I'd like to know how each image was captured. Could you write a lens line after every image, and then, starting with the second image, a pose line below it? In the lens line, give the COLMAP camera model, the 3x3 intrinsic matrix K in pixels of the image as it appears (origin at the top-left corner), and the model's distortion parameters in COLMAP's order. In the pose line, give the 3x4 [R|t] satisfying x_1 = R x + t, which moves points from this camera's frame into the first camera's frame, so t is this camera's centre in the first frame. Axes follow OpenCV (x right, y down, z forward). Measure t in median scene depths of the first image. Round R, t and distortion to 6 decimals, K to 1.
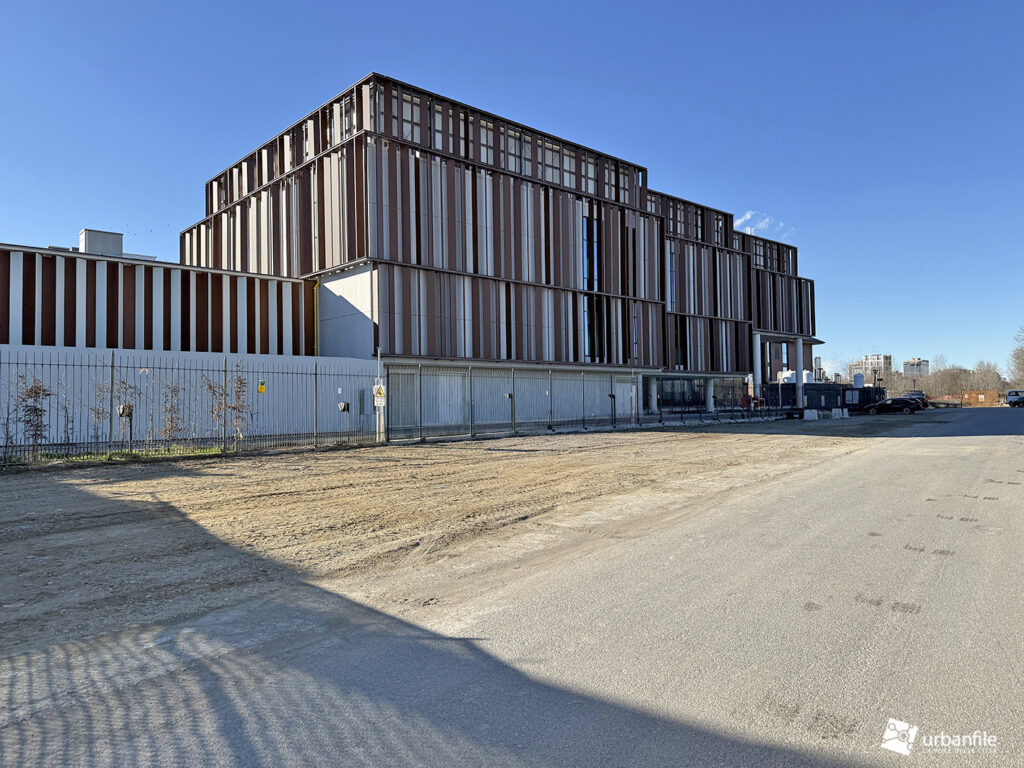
lens RADIAL K [[730.9, 0, 508.4], [0, 730.9, 381.5], [0, 0, 1]] dist [0.006895, -0.003027]
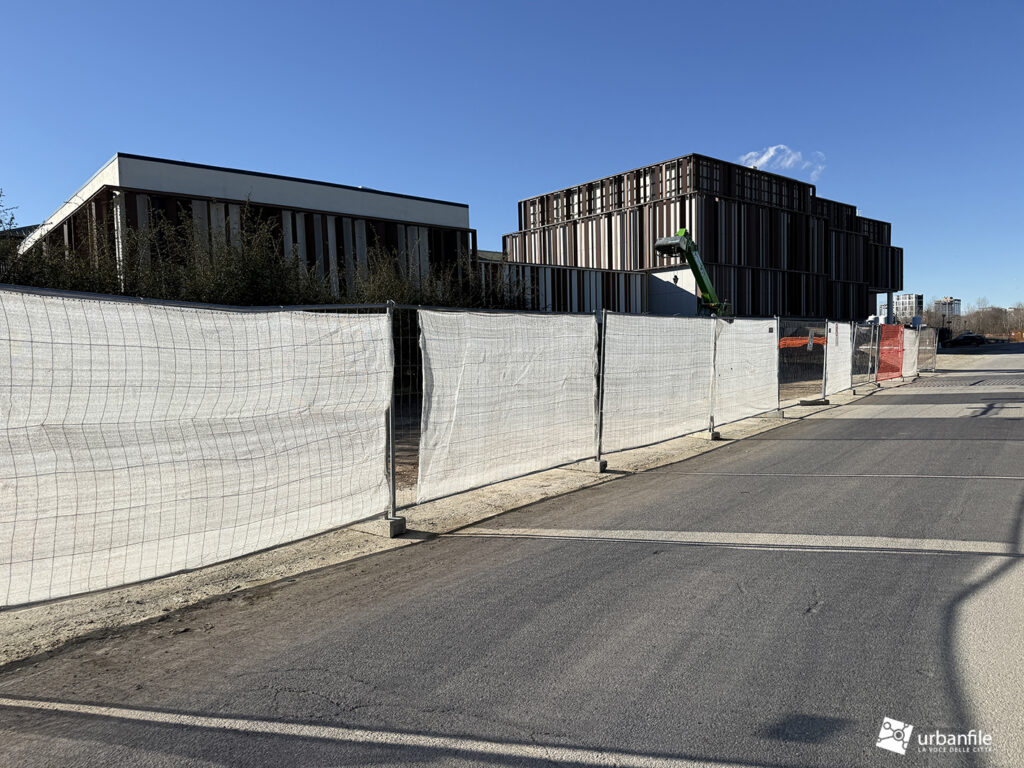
lens RADIAL K [[730.9, 0, 516.1], [0, 730.9, 388.3], [0, 0, 1]] dist [0.006895, -0.003027]
pose [[0.999723, -0.015225, -0.017933, -0.322794], [0.016673, 0.996359, 0.083605, -0.008769], [0.016595, -0.083881, 0.996338, -0.438007]]
